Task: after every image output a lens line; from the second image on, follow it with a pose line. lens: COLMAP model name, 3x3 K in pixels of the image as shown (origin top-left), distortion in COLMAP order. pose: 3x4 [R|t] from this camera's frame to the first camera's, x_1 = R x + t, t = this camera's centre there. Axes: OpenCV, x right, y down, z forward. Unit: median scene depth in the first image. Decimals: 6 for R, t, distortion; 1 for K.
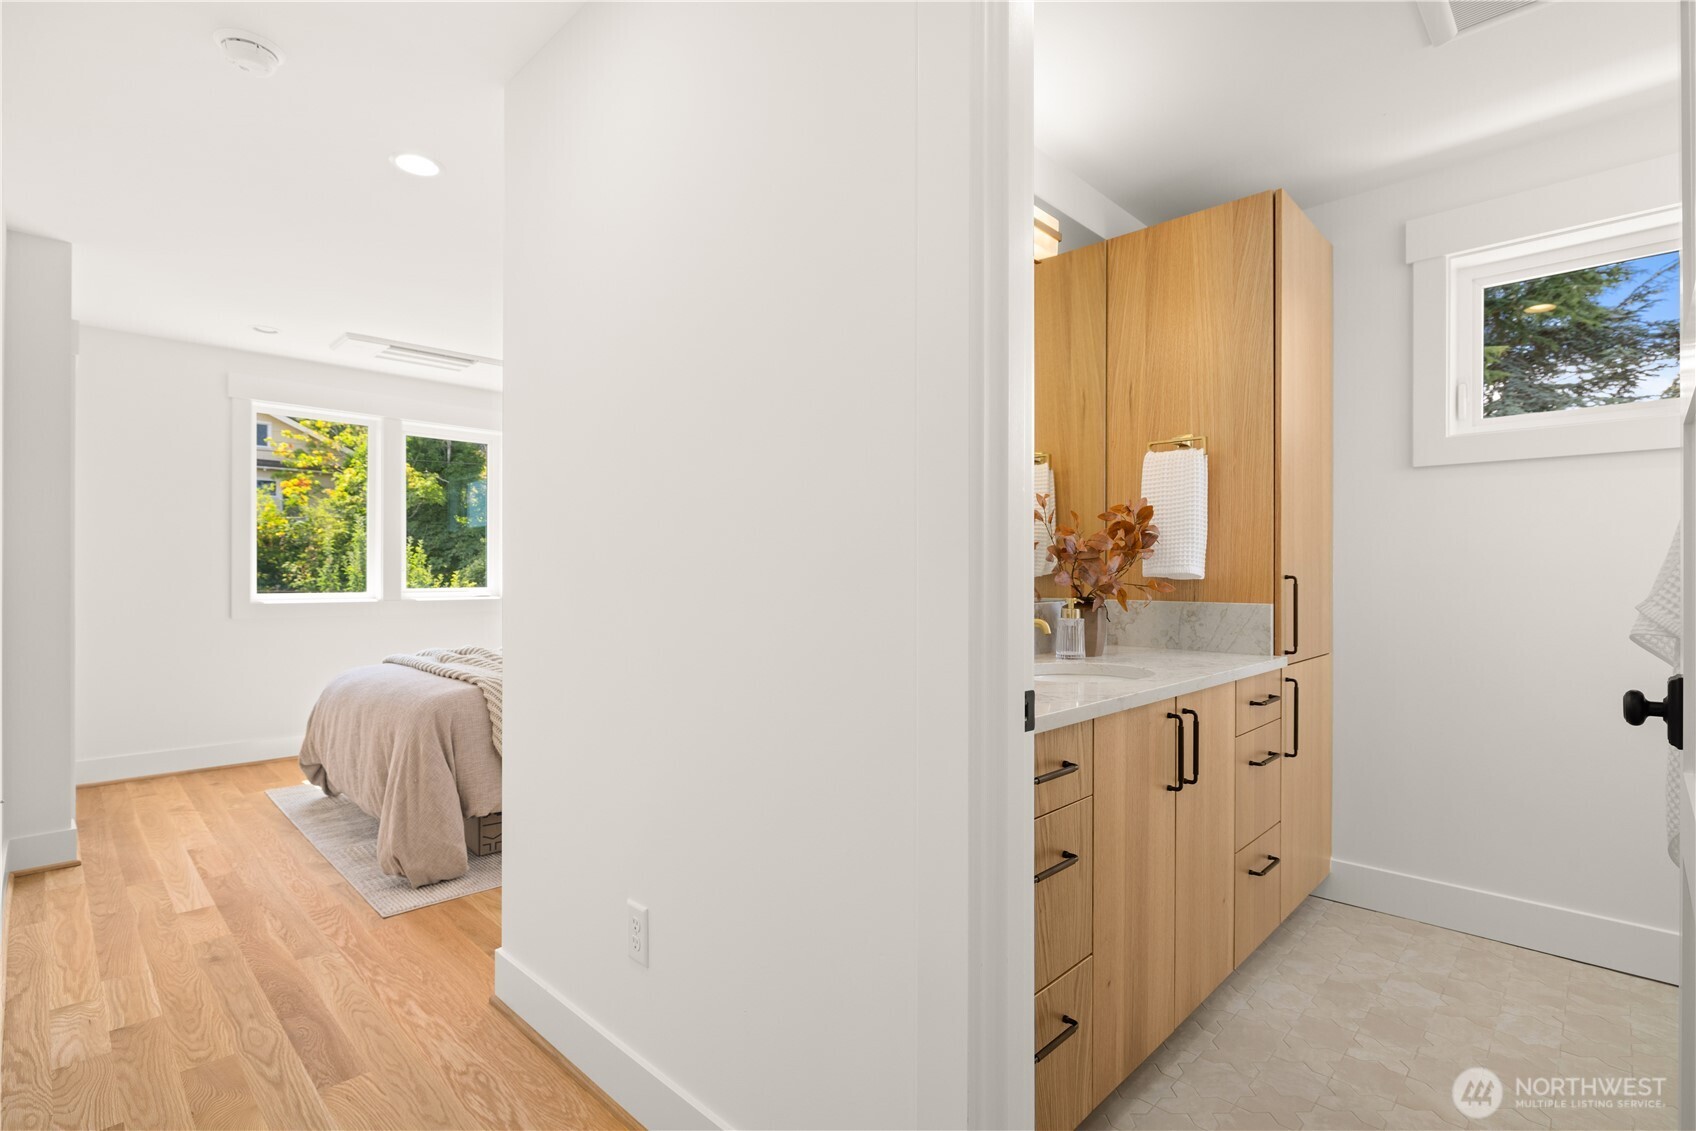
lens RADIAL K [[812.5, 0, 855.6], [0, 812.5, 570.1], [0, 0, 1]] dist [0.001417, -0.003274]
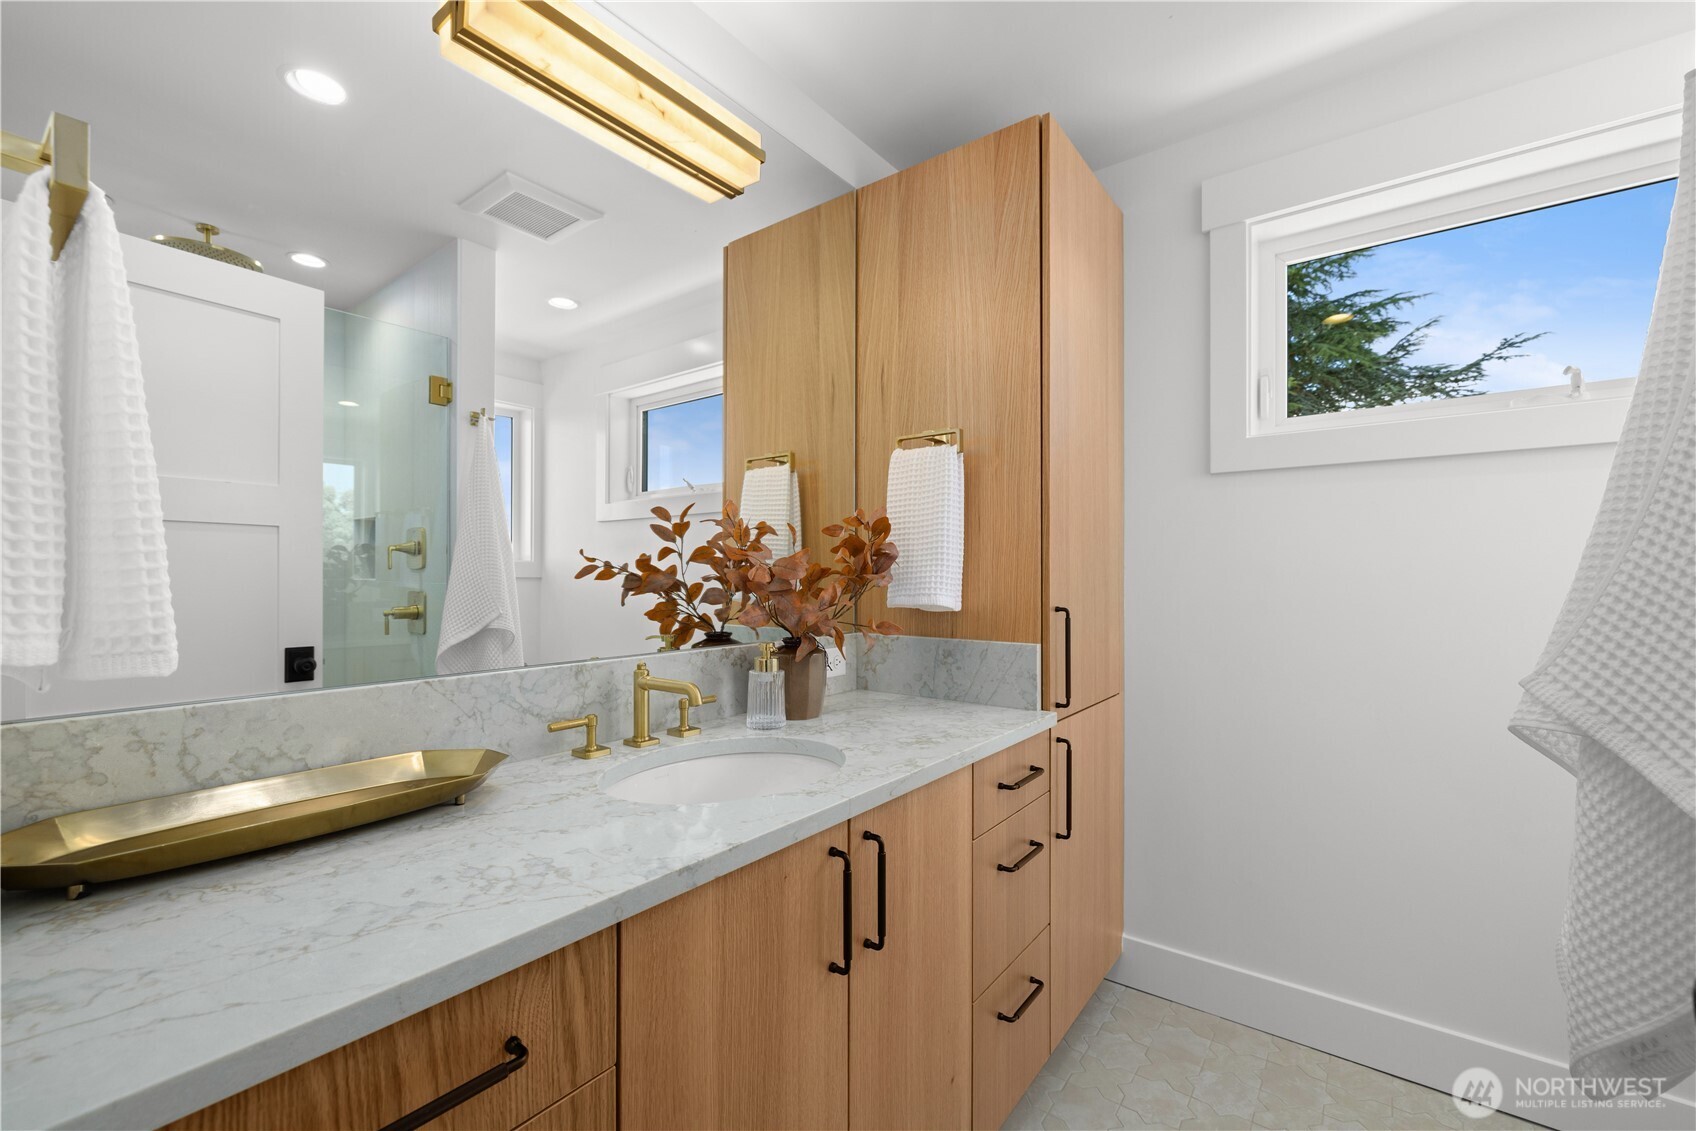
lens RADIAL K [[725.0, 0, 843.4], [0, 725.0, 569.9], [0, 0, 1]] dist [0.003215, 0.000186]
pose [[0.993497, -0.001846, 0.113845, 0.230890], [0.002245, 0.999992, -0.003380, -0.025954], [-0.113837, 0.003614, 0.993493, 0.307575]]
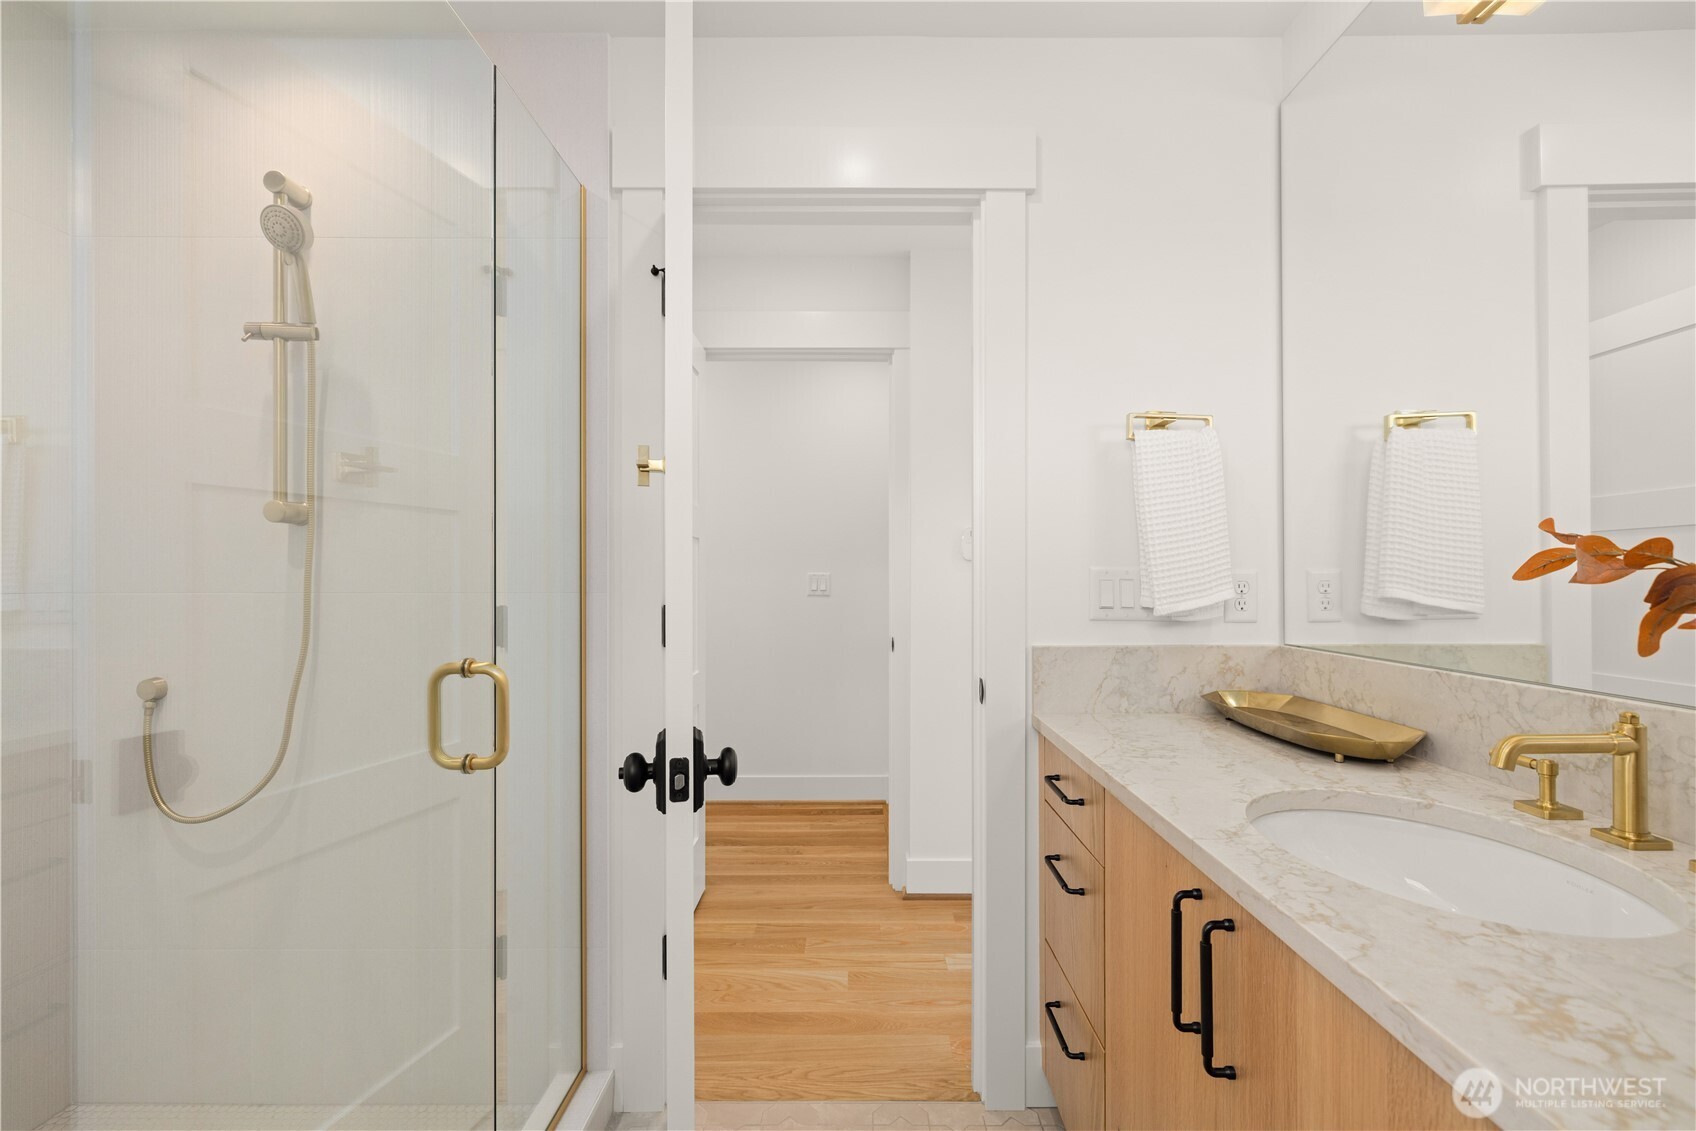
lens RADIAL K [[725.0, 0, 850.6], [0, 725.0, 573.7], [0, 0, 1]] dist [0.003215, 0.000186]
pose [[-0.732637, -0.004476, -0.680605, 0.671501], [0.004029, 0.999932, -0.010913, -0.020756], [0.680608, -0.010737, -0.732570, 0.908476]]
